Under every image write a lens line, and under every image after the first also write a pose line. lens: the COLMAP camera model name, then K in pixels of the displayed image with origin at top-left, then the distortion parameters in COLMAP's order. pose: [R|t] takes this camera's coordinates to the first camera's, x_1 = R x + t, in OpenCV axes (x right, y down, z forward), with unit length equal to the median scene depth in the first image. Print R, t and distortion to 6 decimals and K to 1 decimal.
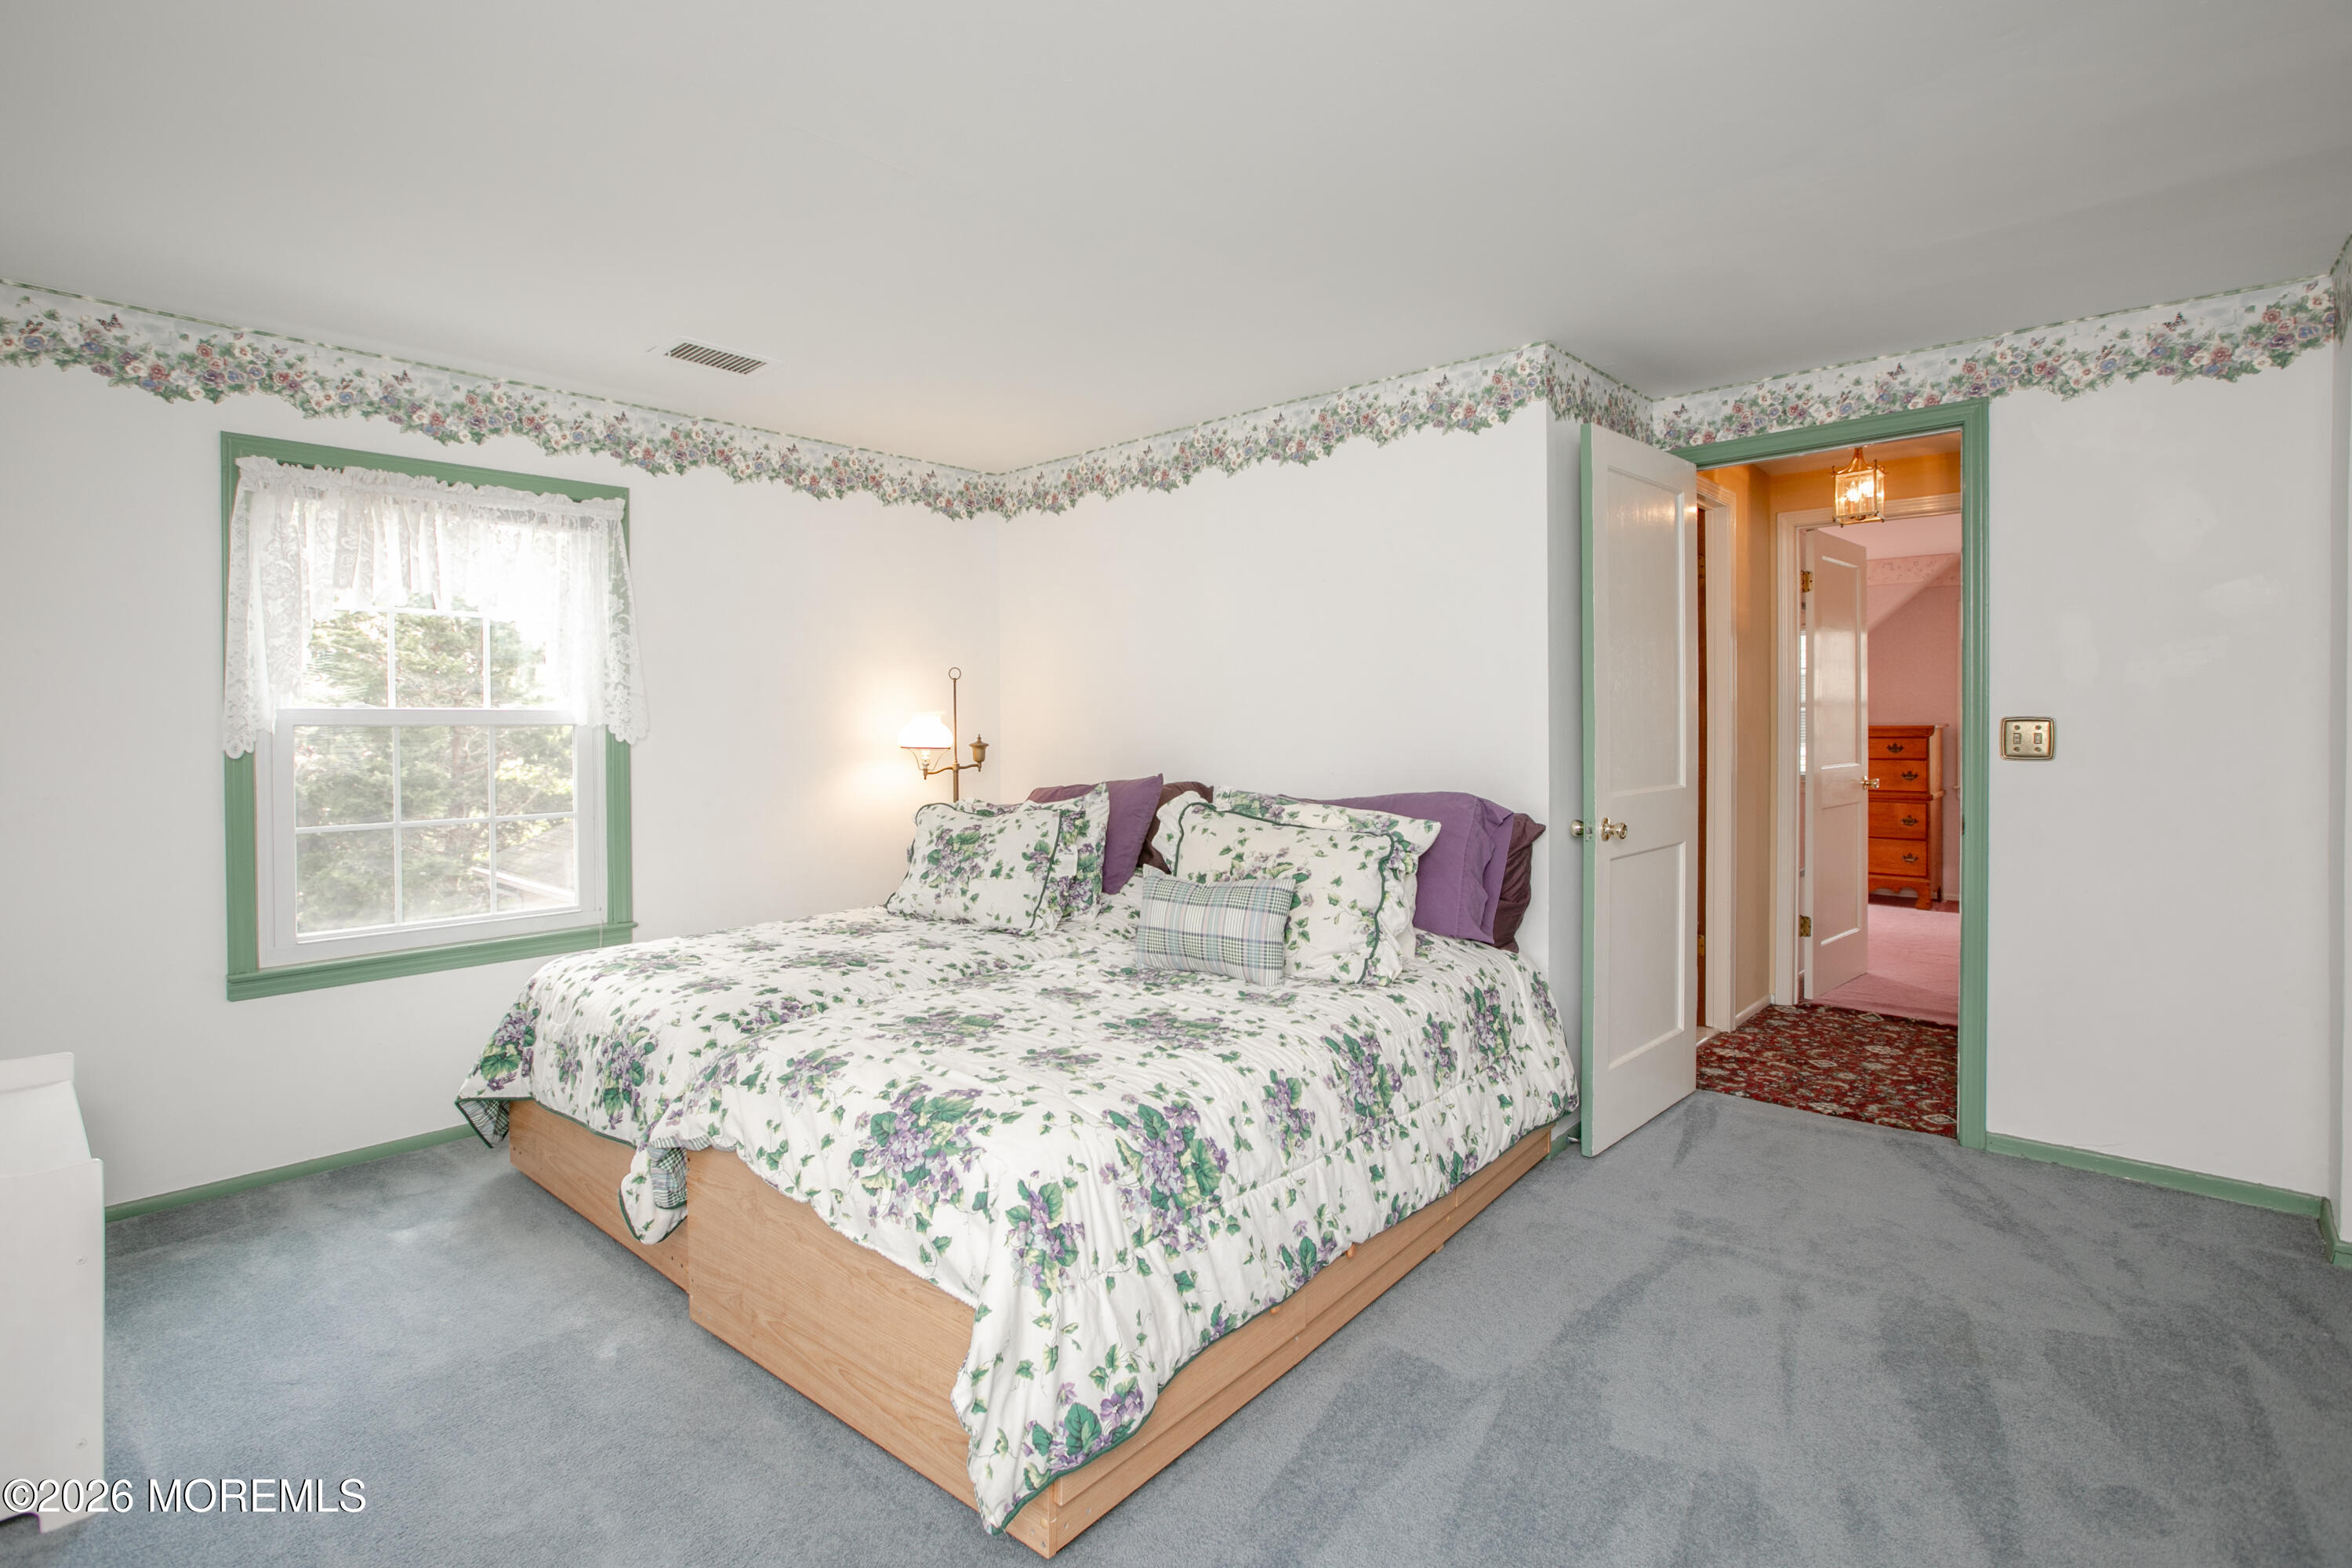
lens RADIAL K [[1132.2, 0, 1184.2], [0, 1132.2, 750.0], [0, 0, 1]] dist [-0.031983, 0.016502]
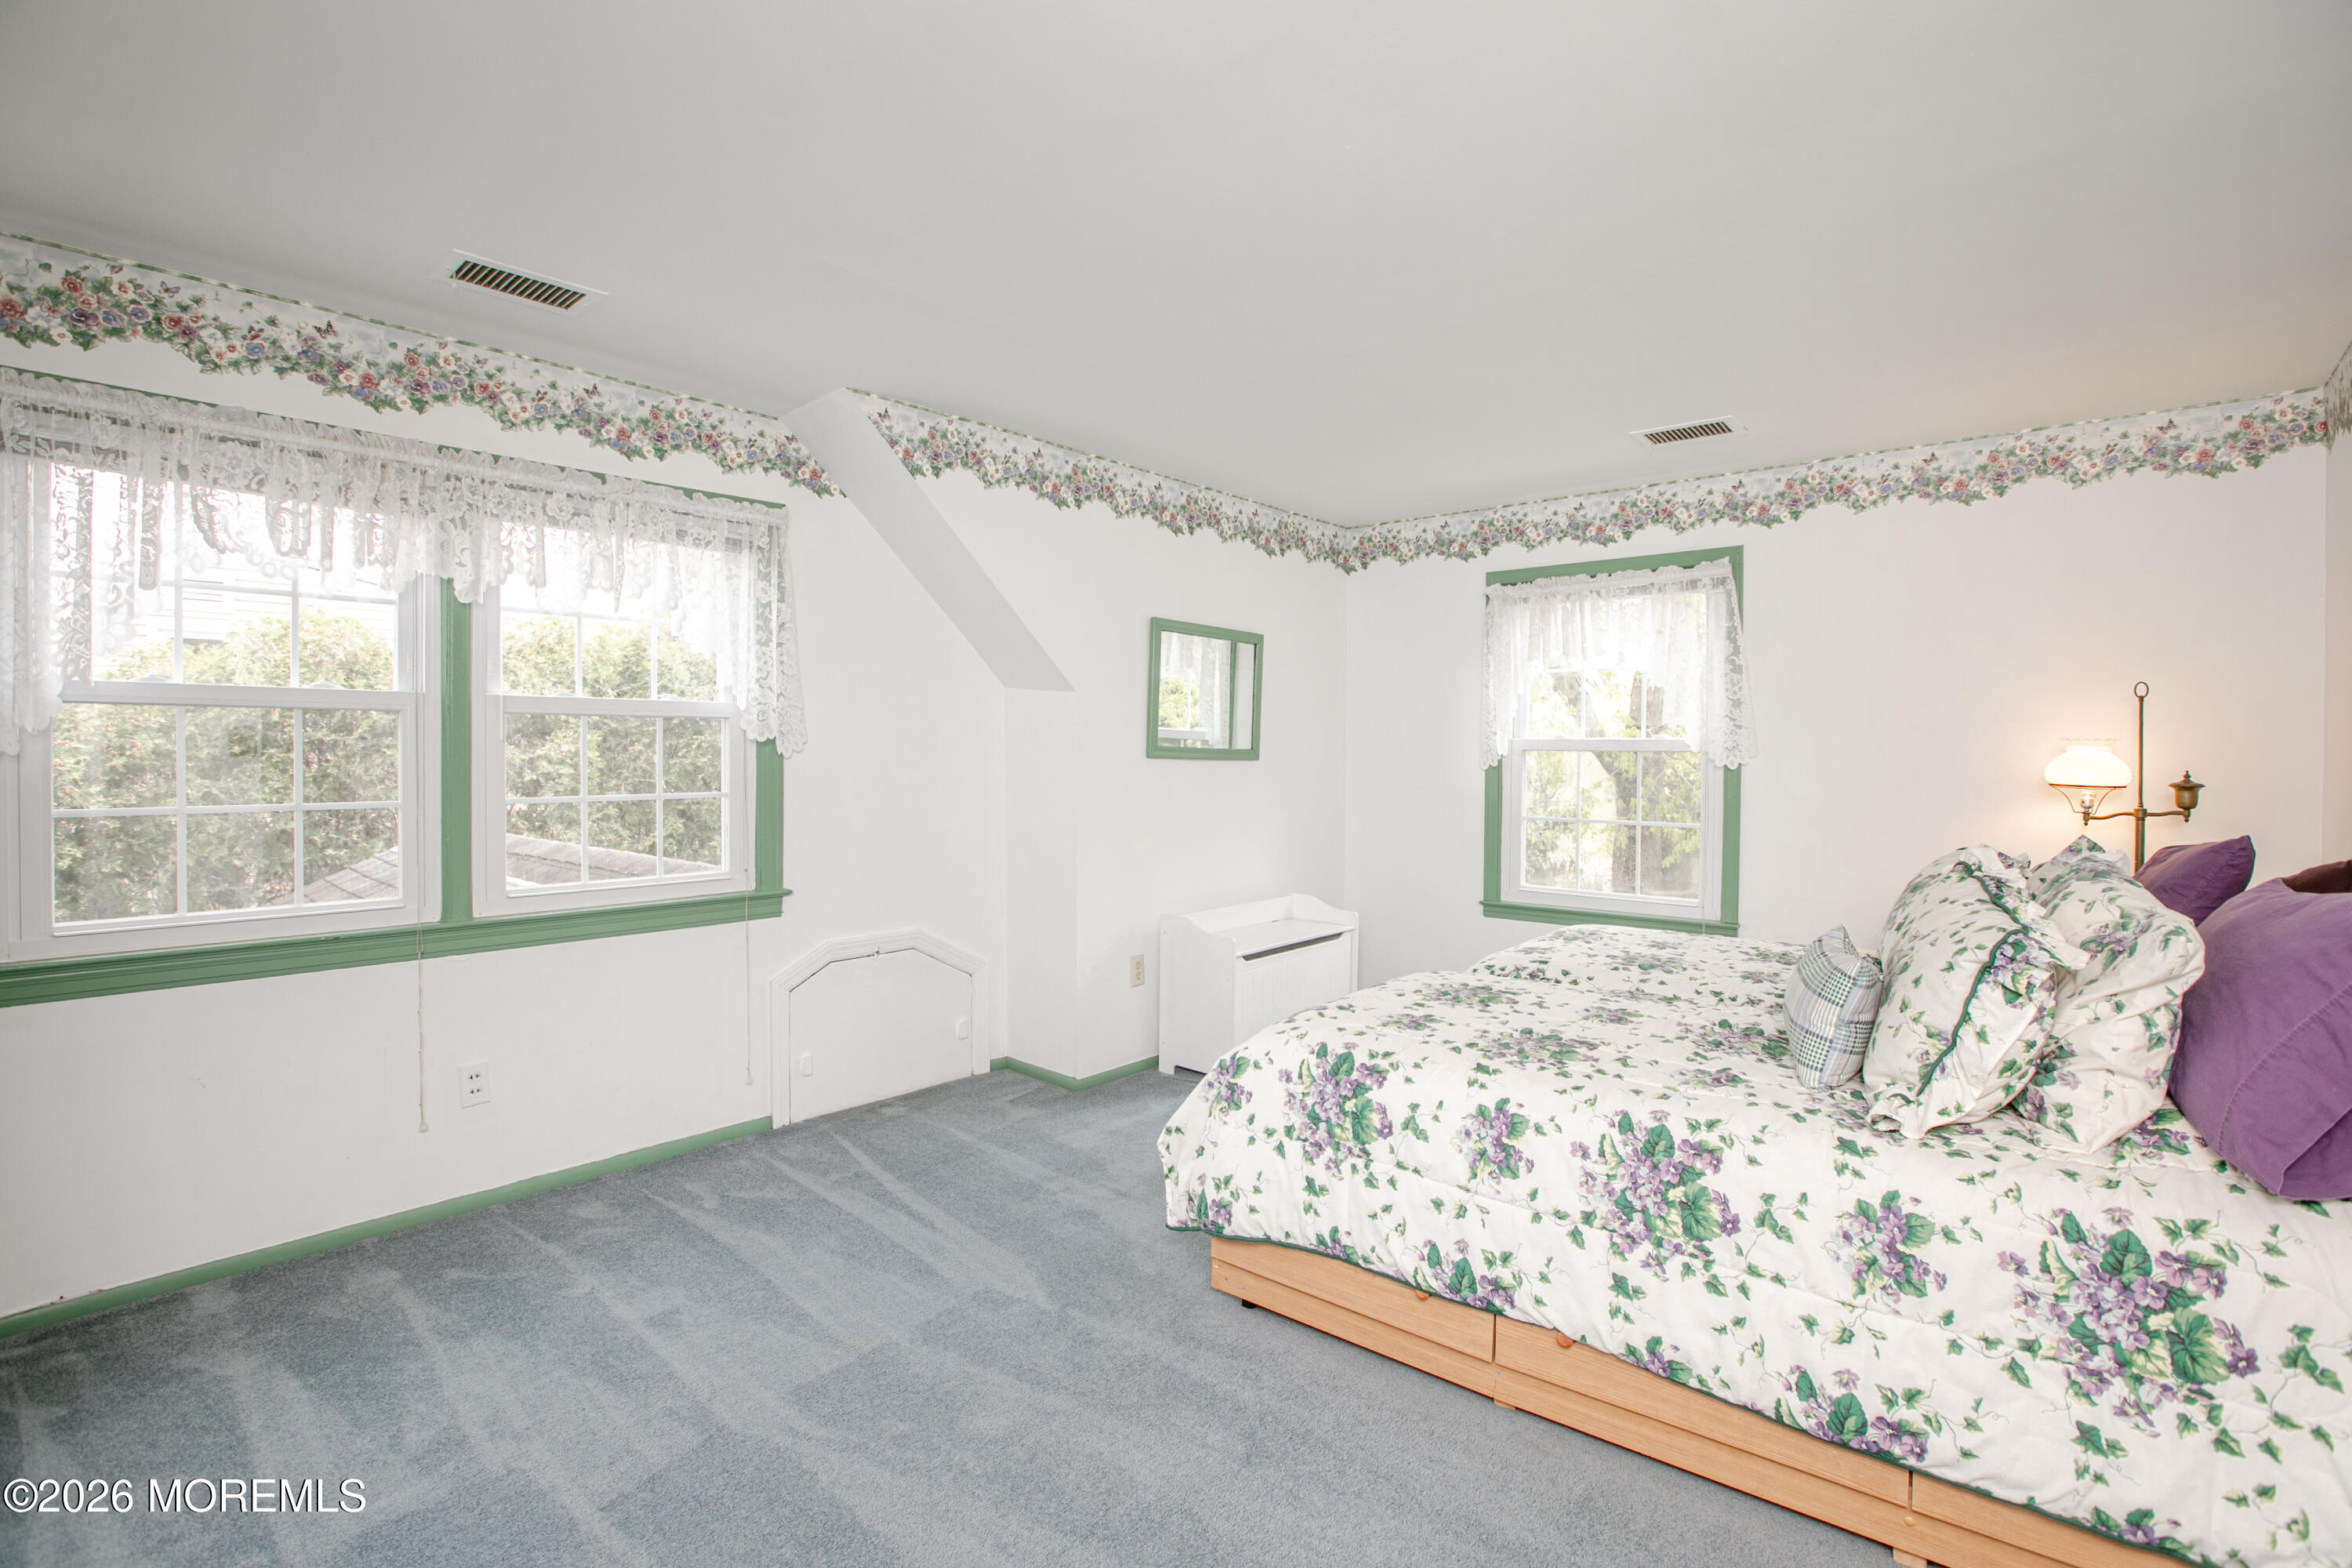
lens RADIAL K [[1113.9, 0, 1169.3], [0, 1113.9, 762.4], [0, 0, 1]] dist [-0.004461, 0.000300]
pose [[0.015913, 0.018904, -0.999695, 0.769009], [-0.030735, 0.999358, 0.018409, -0.018098], [0.999401, 0.030432, 0.016484, 0.490141]]
